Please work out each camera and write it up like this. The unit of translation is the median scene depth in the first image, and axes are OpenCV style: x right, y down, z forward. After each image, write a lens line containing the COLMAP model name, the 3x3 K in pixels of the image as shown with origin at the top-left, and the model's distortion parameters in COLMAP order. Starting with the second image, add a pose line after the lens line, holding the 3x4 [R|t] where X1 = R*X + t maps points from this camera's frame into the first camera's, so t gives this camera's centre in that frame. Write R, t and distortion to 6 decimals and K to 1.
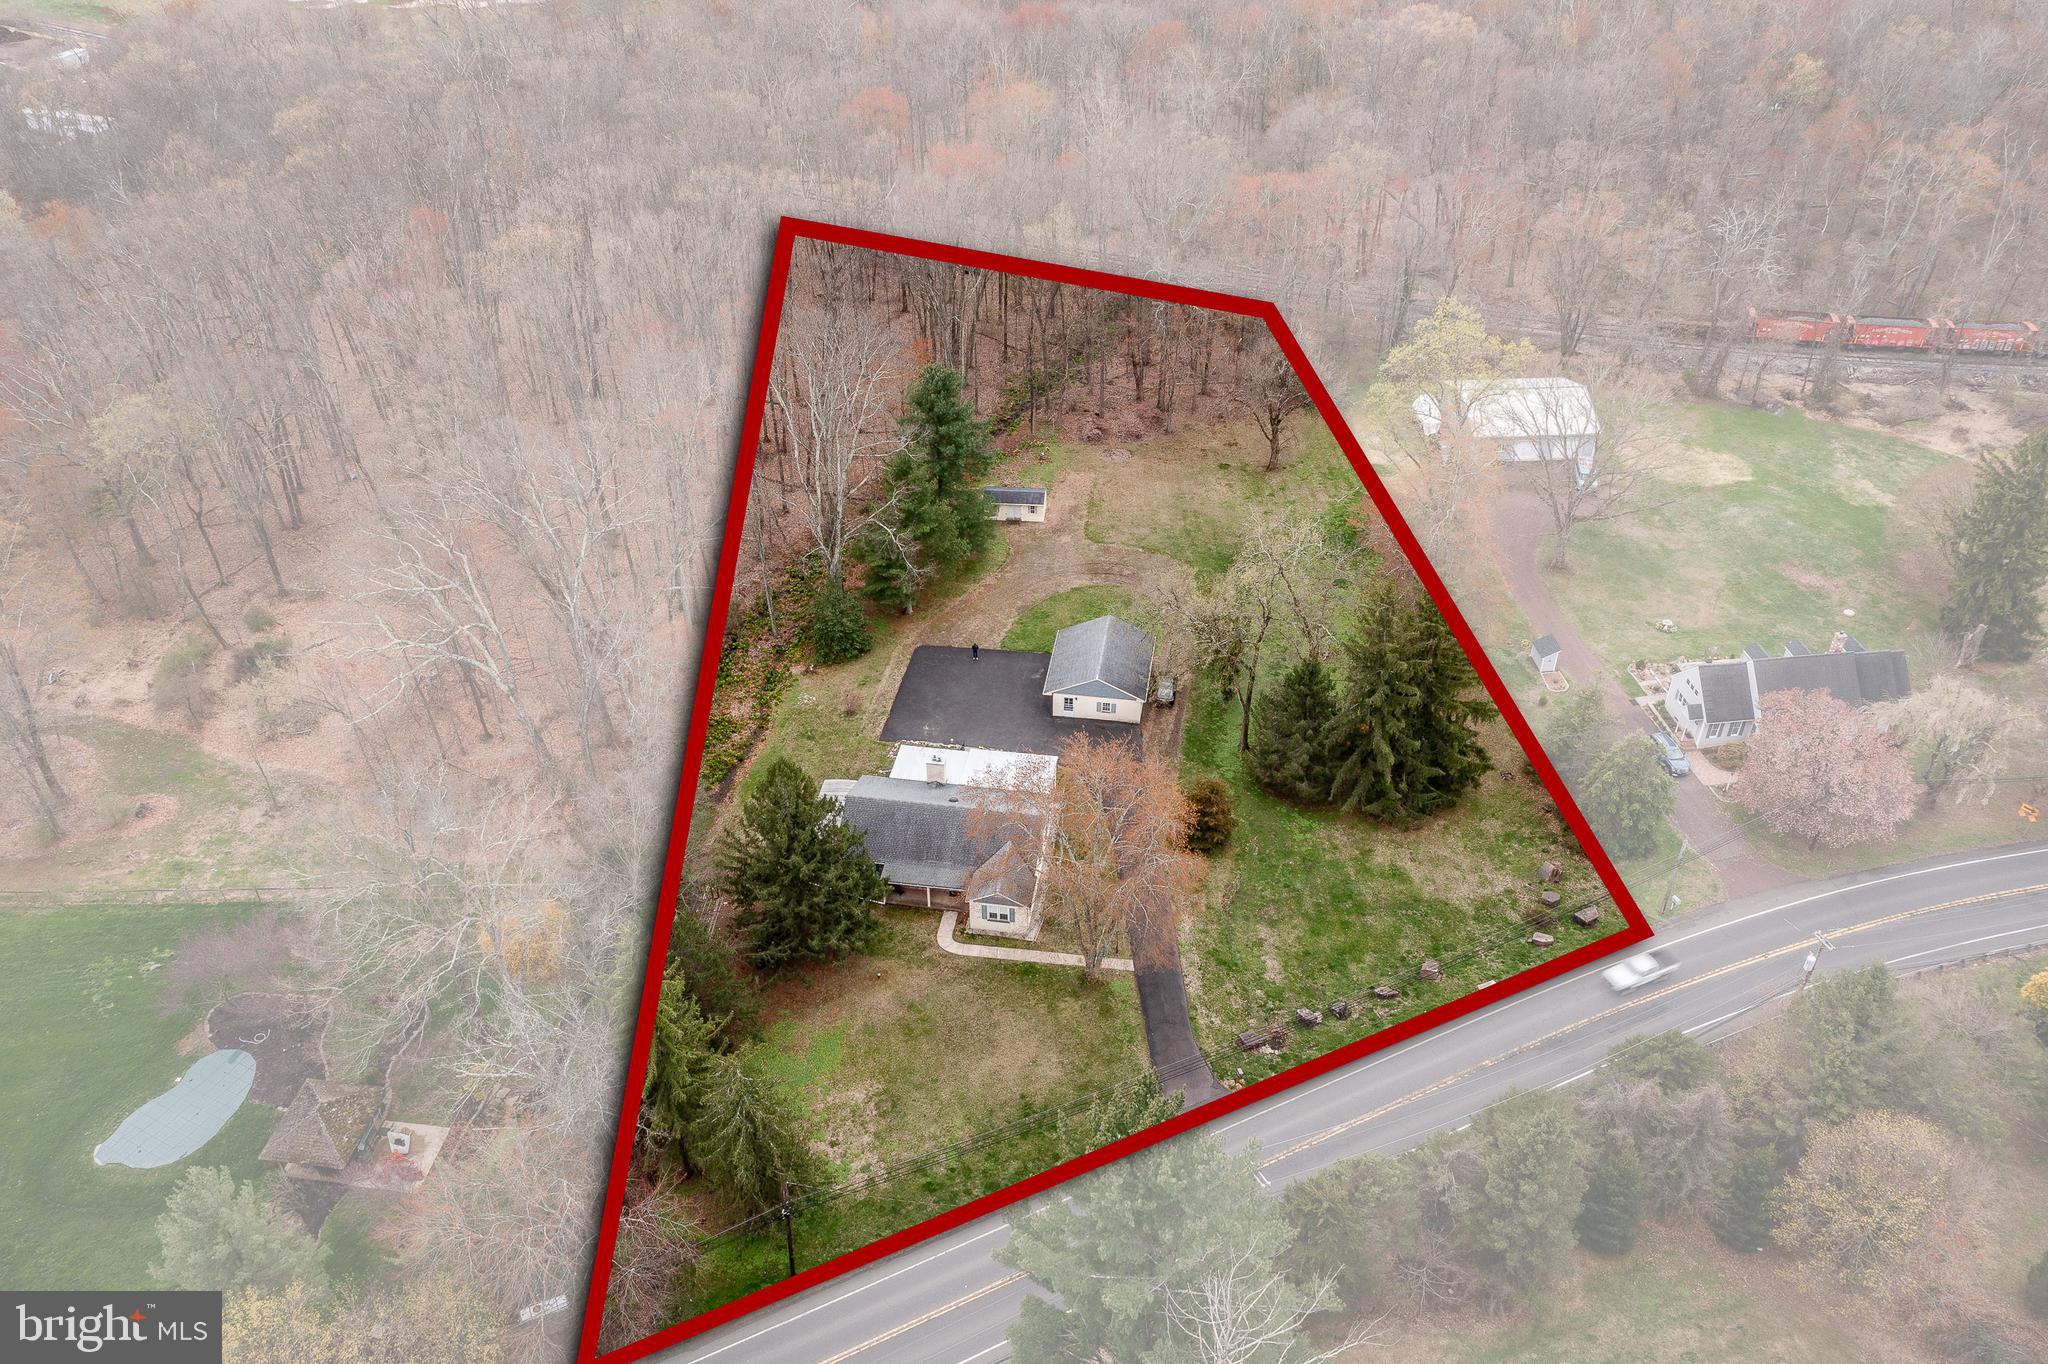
lens RADIAL K [[1655.4, 0, 1024.0], [0, 1655.4, 682.0], [0, 0, 1]] dist [0.006088, 0.018736]
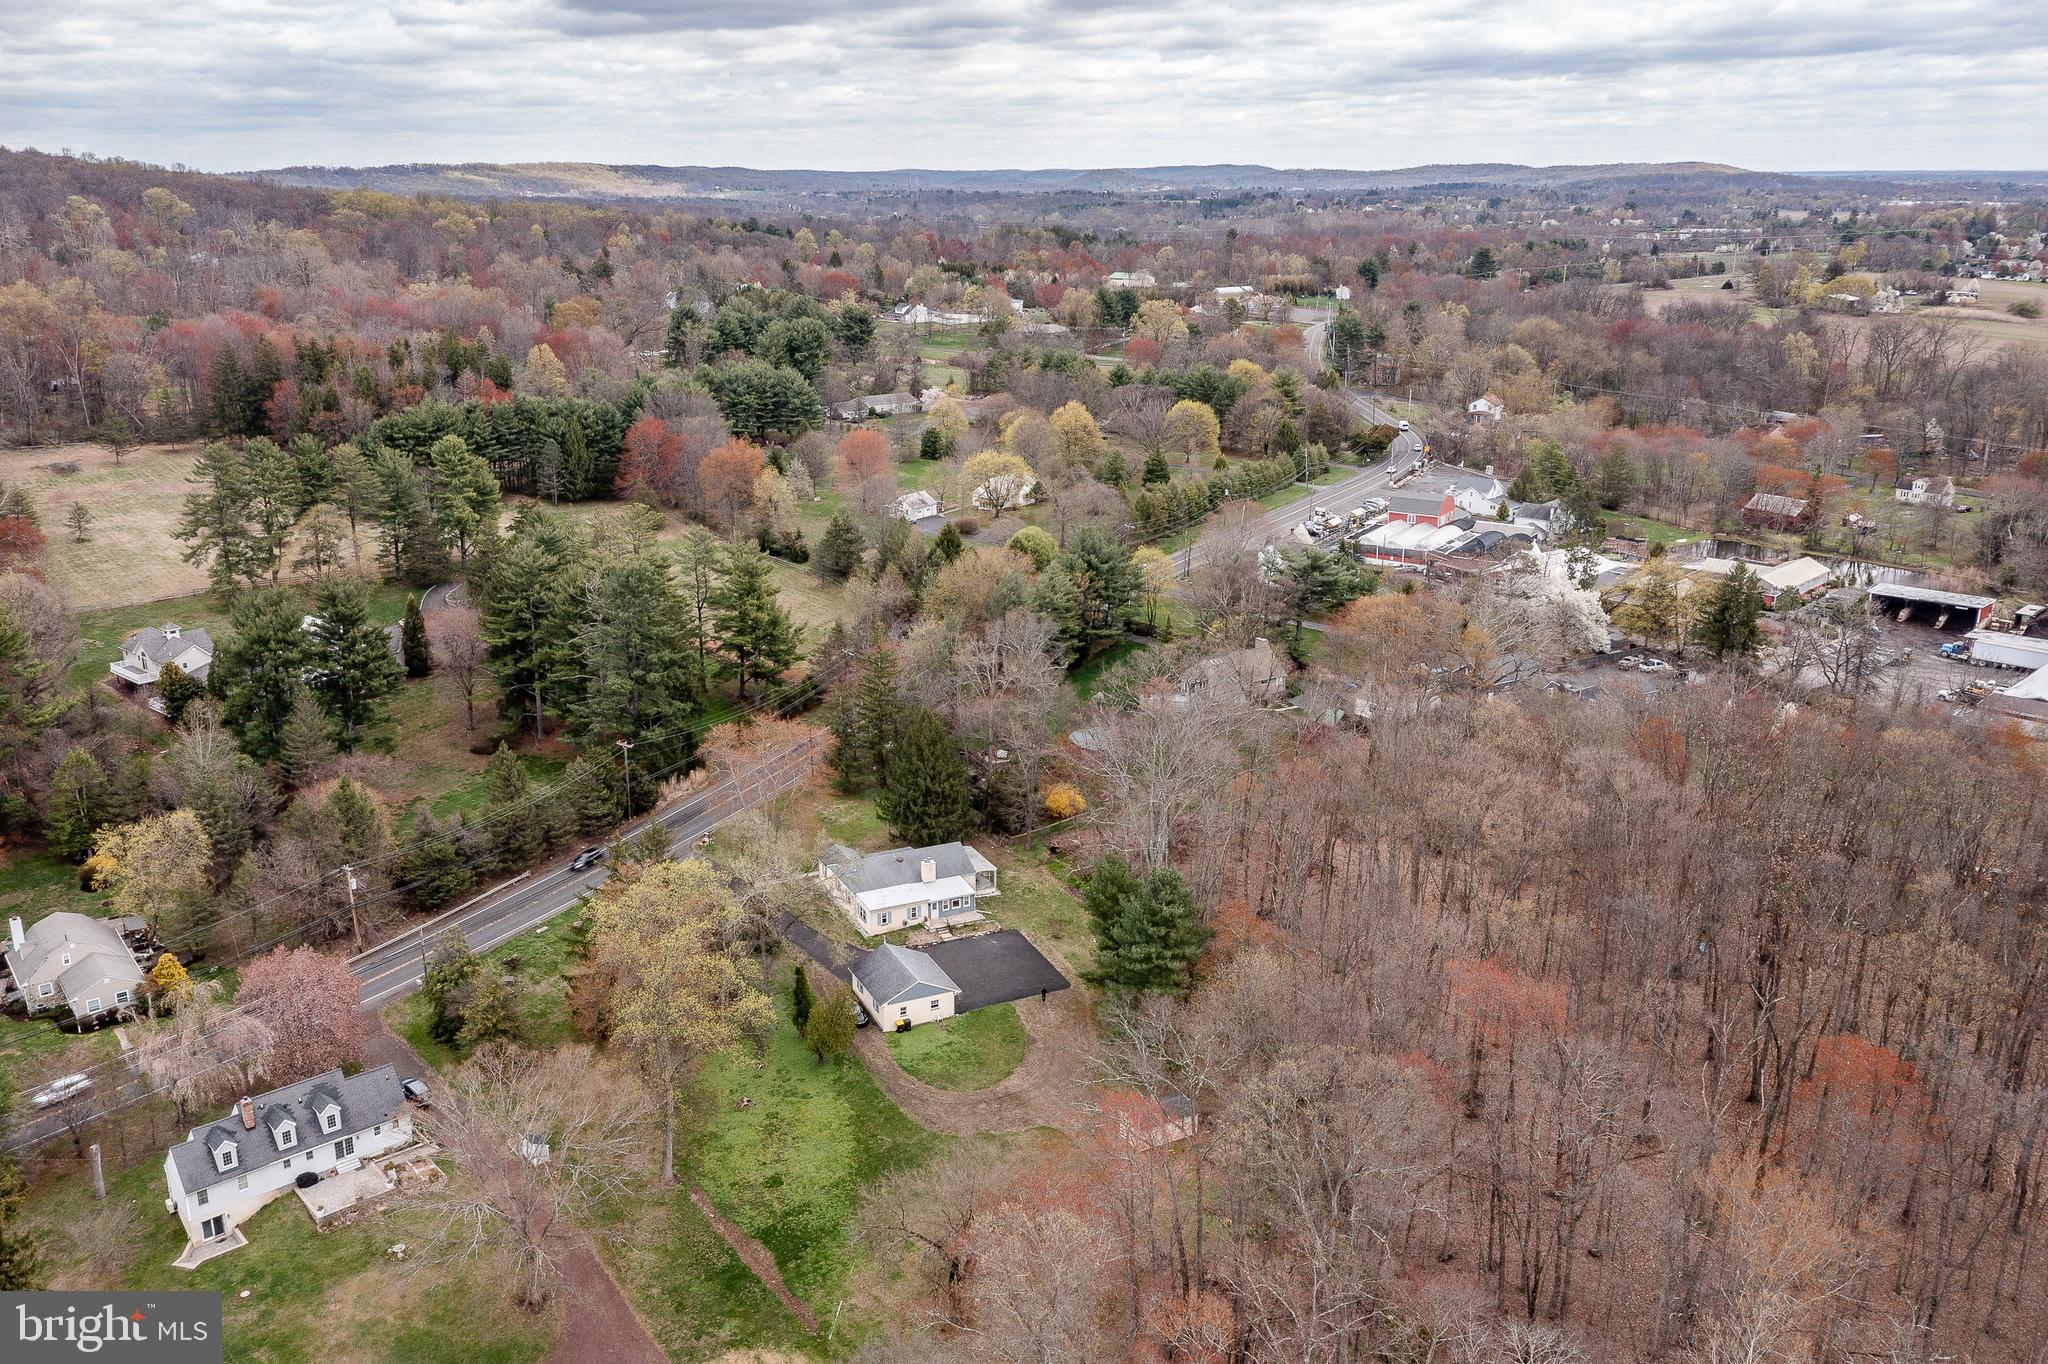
lens RADIAL K [[1693.7, 0, 1024.0], [0, 1693.7, 682.0], [0, 0, 1]] dist [-0.024754, 0.086235]
pose [[-0.828415, 0.180467, -0.530246, 0.685892], [-0.319010, 0.626111, 0.711490, -1.225124], [0.460393, 0.758563, -0.461109, 1.702412]]
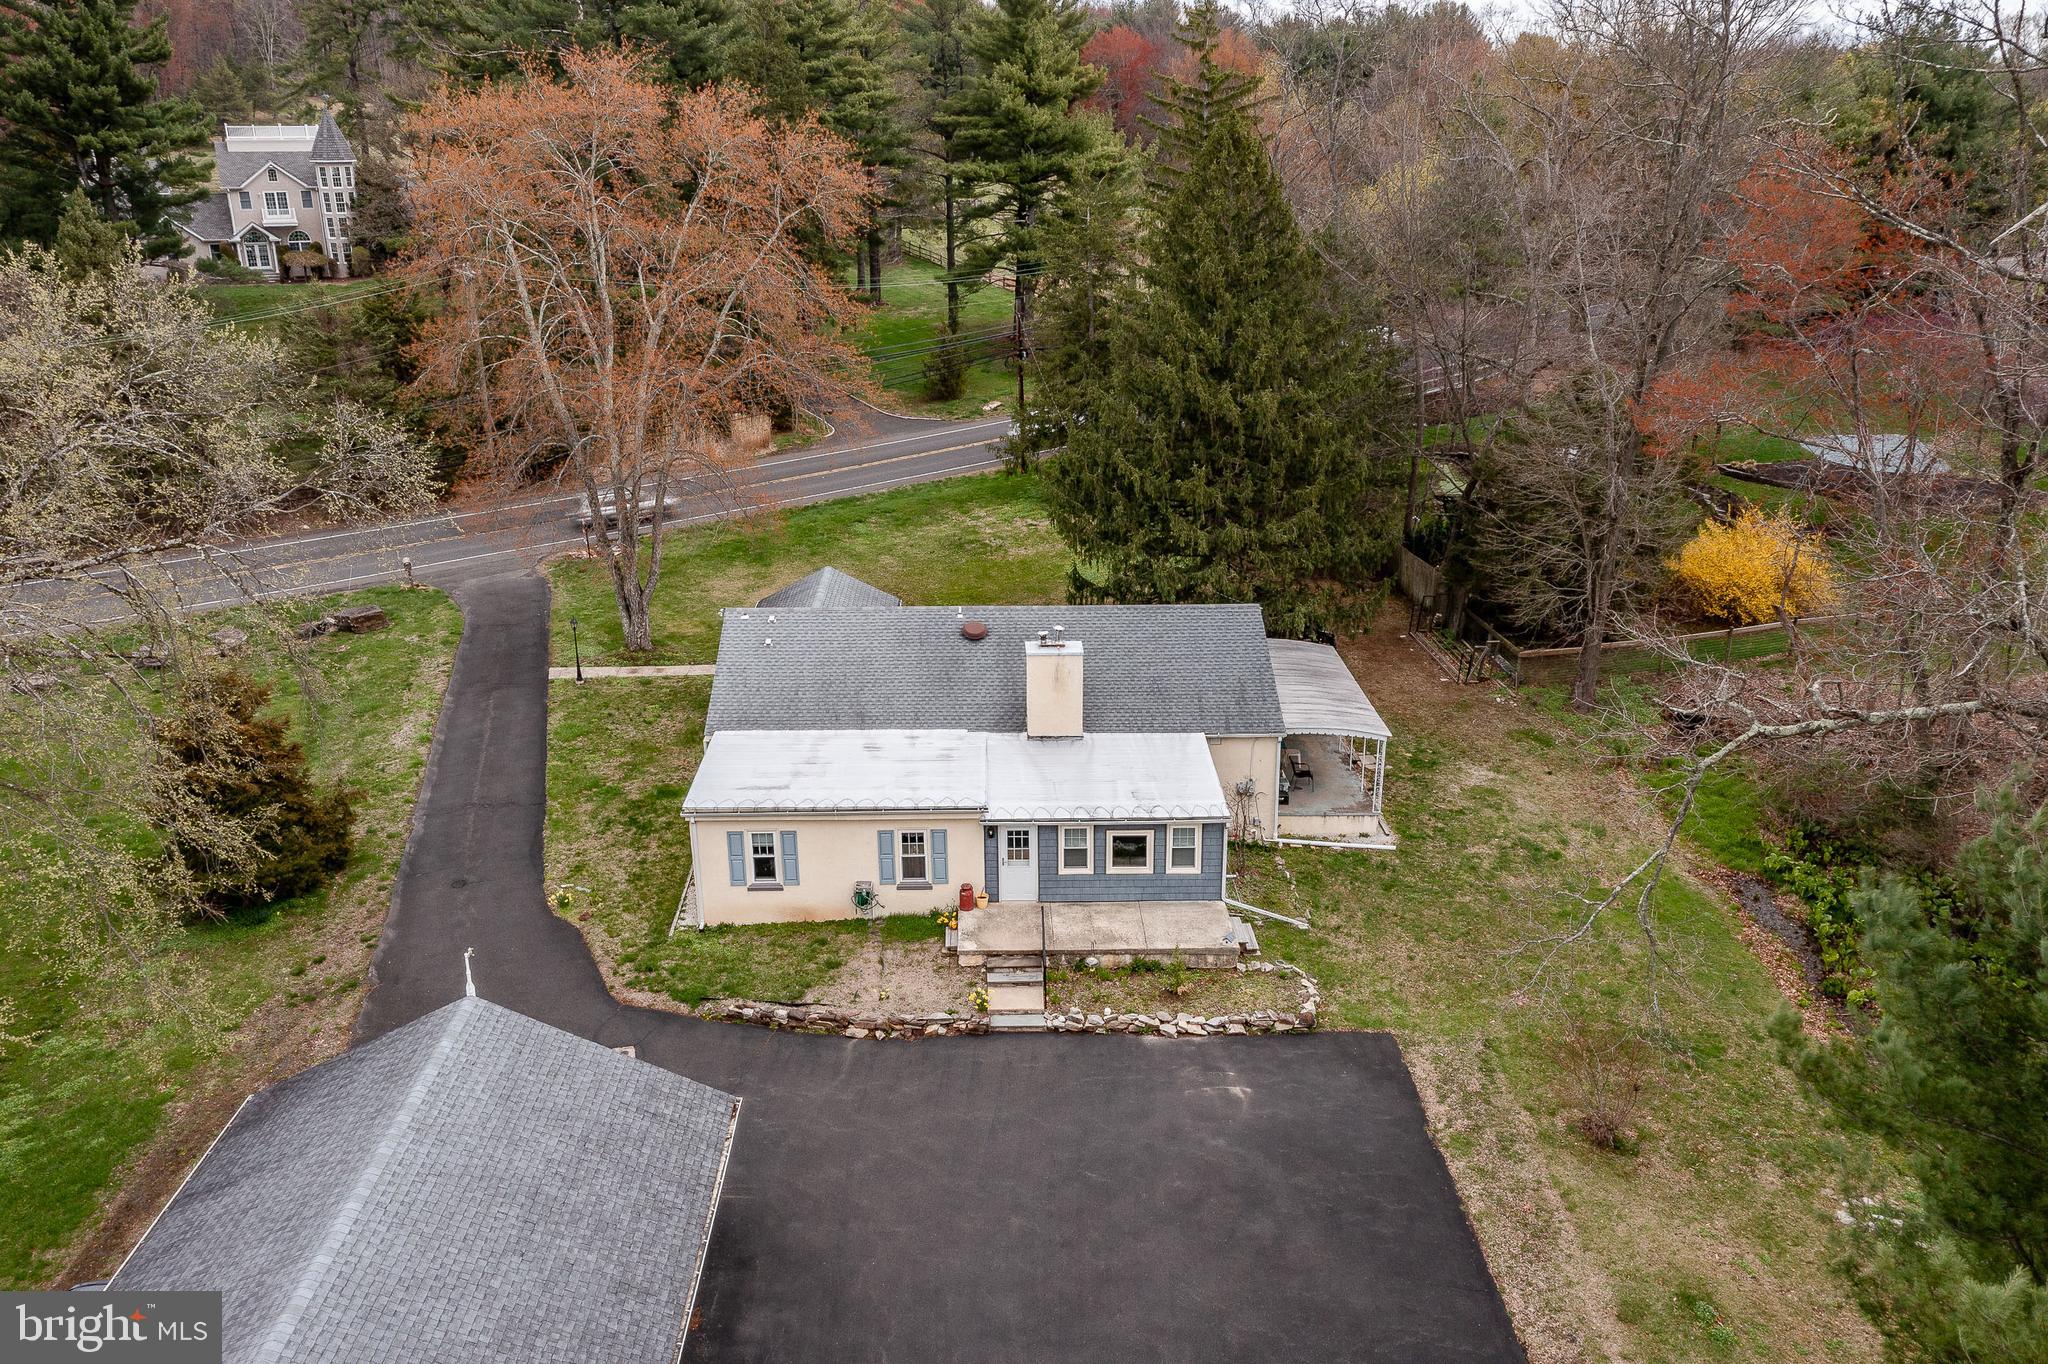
lens RADIAL K [[1655.4, 0, 1024.0], [0, 1655.4, 682.0], [0, 0, 1]] dist [0.006088, 0.018736]
pose [[-0.984123, 0.071762, -0.162334, 0.007648], [-0.093238, 0.569223, 0.816879, -0.231243], [0.151025, 0.819046, -0.553494, 1.249744]]
